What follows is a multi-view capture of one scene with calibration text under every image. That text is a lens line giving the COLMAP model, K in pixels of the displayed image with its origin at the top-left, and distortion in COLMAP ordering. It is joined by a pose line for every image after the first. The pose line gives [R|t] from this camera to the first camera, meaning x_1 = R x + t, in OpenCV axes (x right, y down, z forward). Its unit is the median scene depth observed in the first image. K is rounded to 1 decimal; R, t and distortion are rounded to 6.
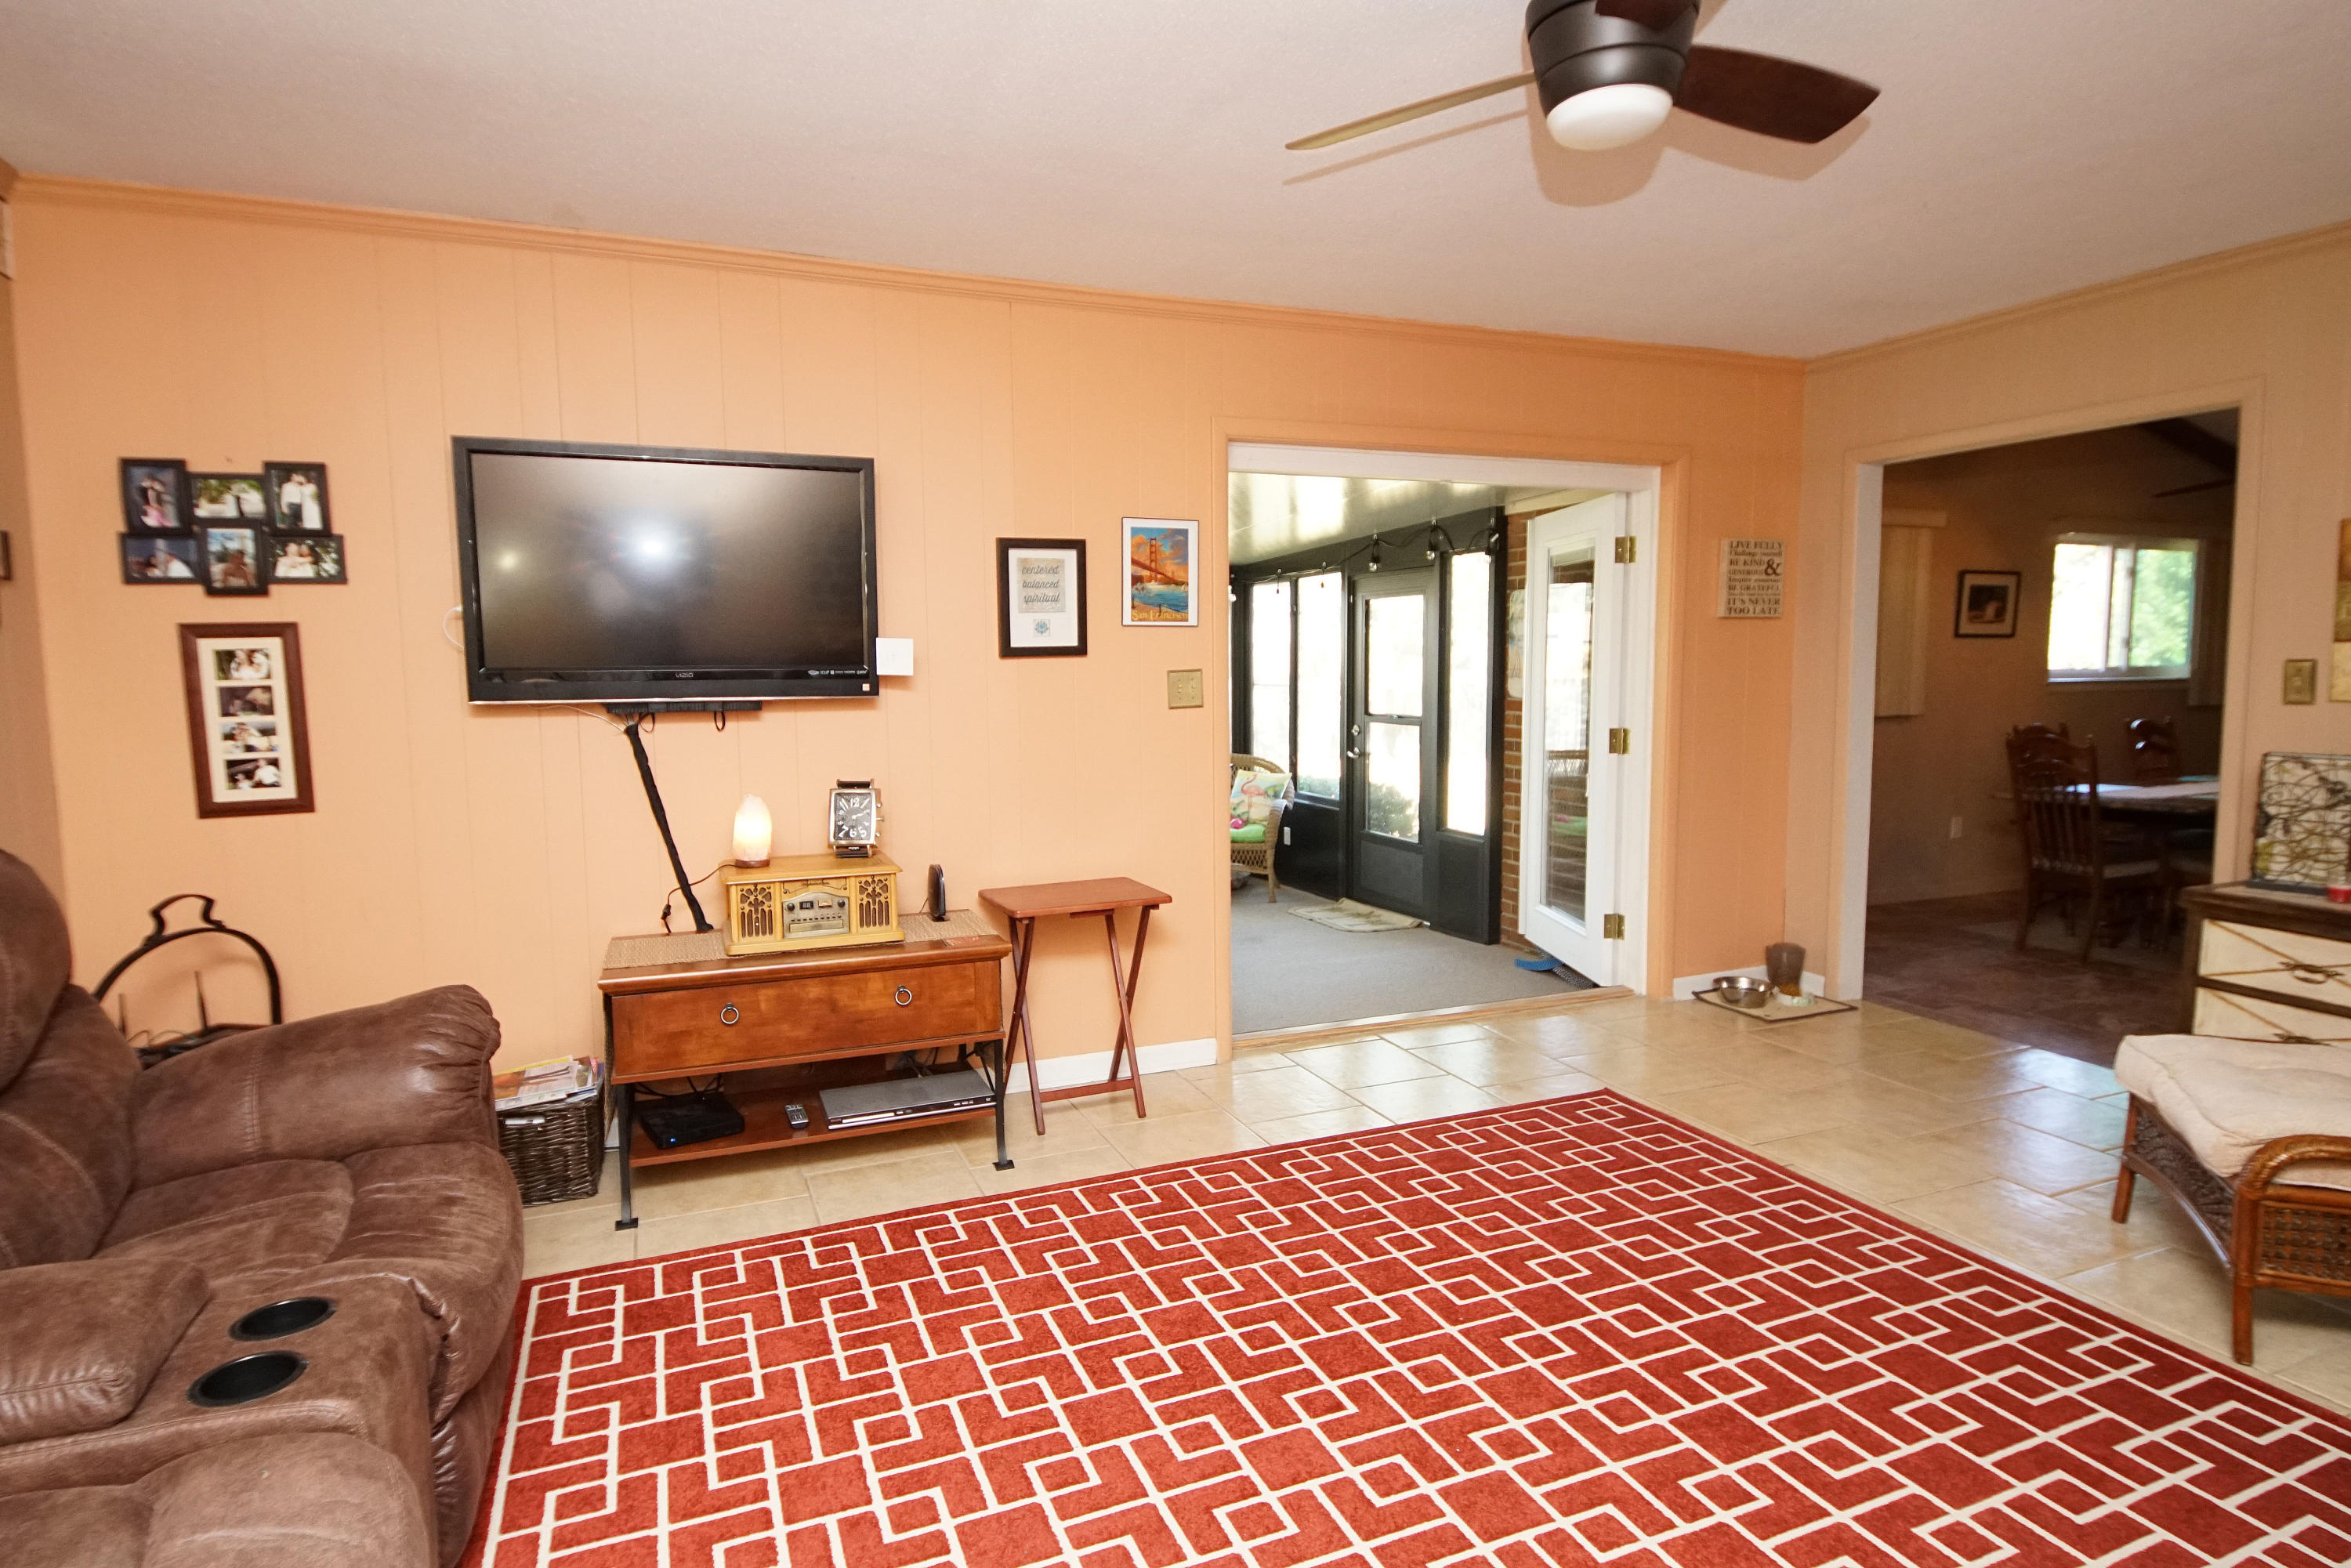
lens RADIAL K [[1258.8, 0, 1176.1], [0, 1258.8, 779.1], [0, 0, 1]] dist [0.030355, -0.029534]
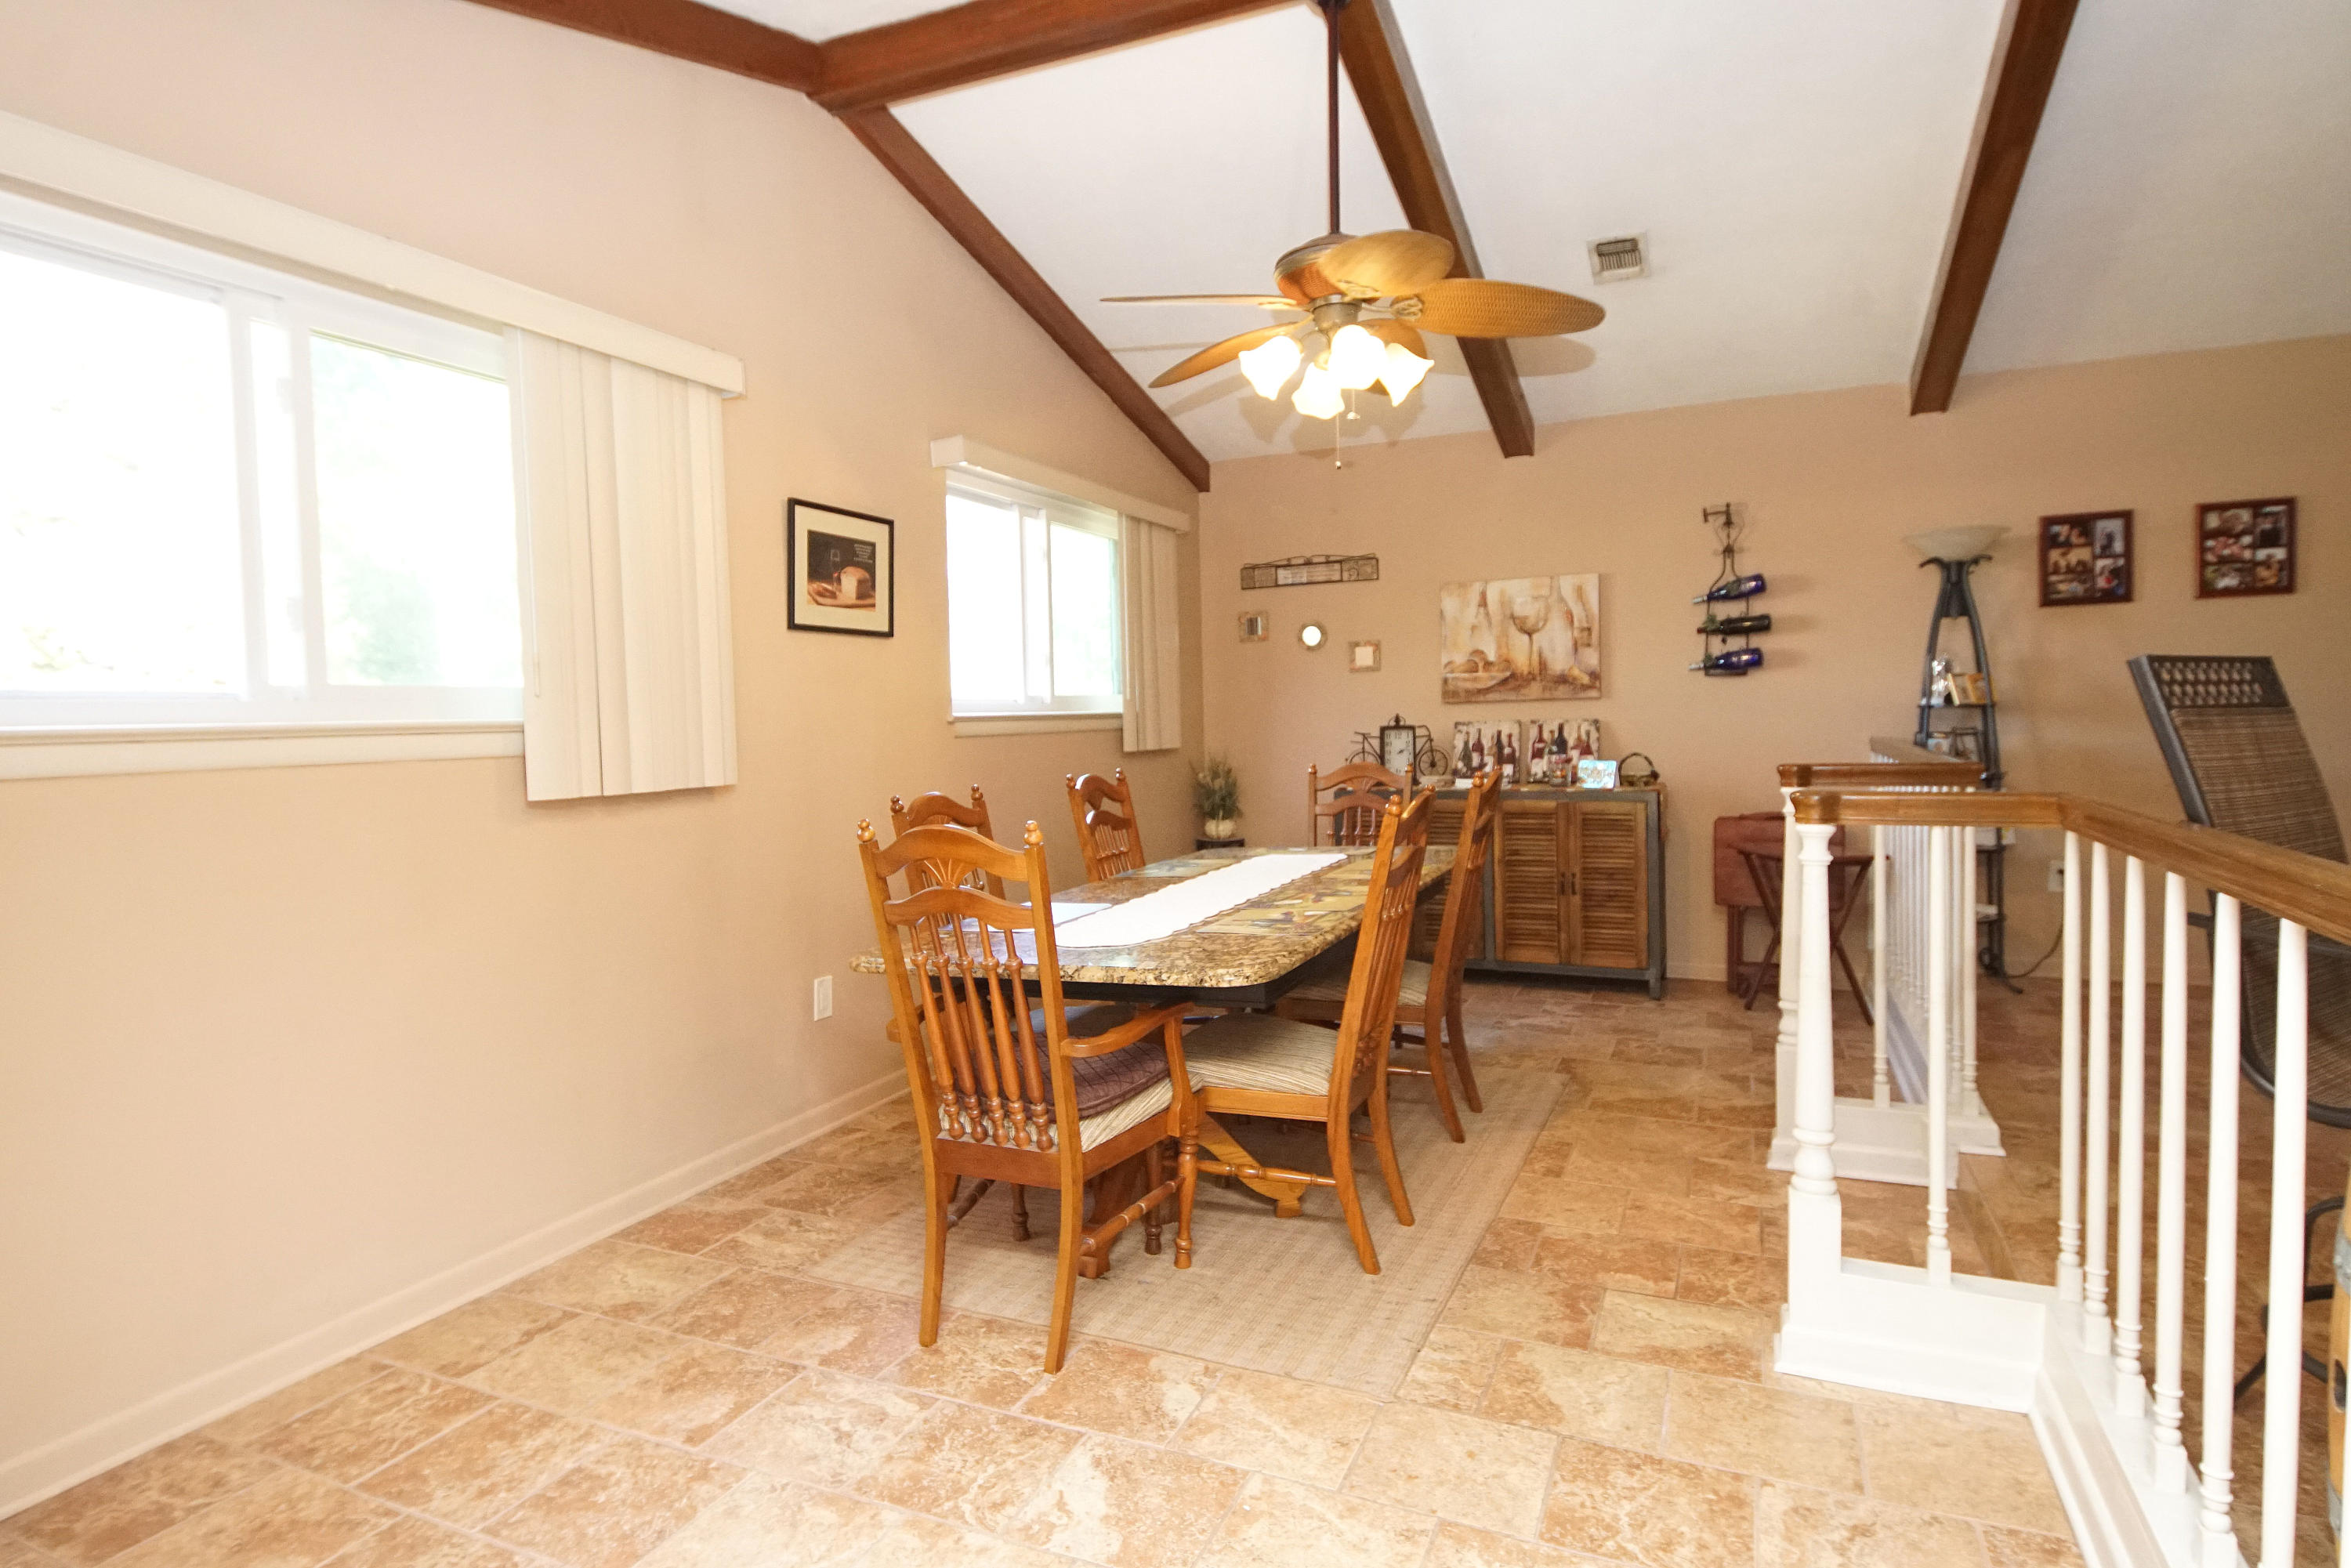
lens RADIAL K [[1258.8, 0, 1174.7], [0, 1258.8, 776.4], [0, 0, 1]] dist [0.030355, -0.029534]
pose [[0.725576, -0.043808, 0.686746, 0.375737], [0.084156, 0.996130, -0.025371, -0.027033], [-0.682976, 0.076203, 0.726455, 0.529720]]
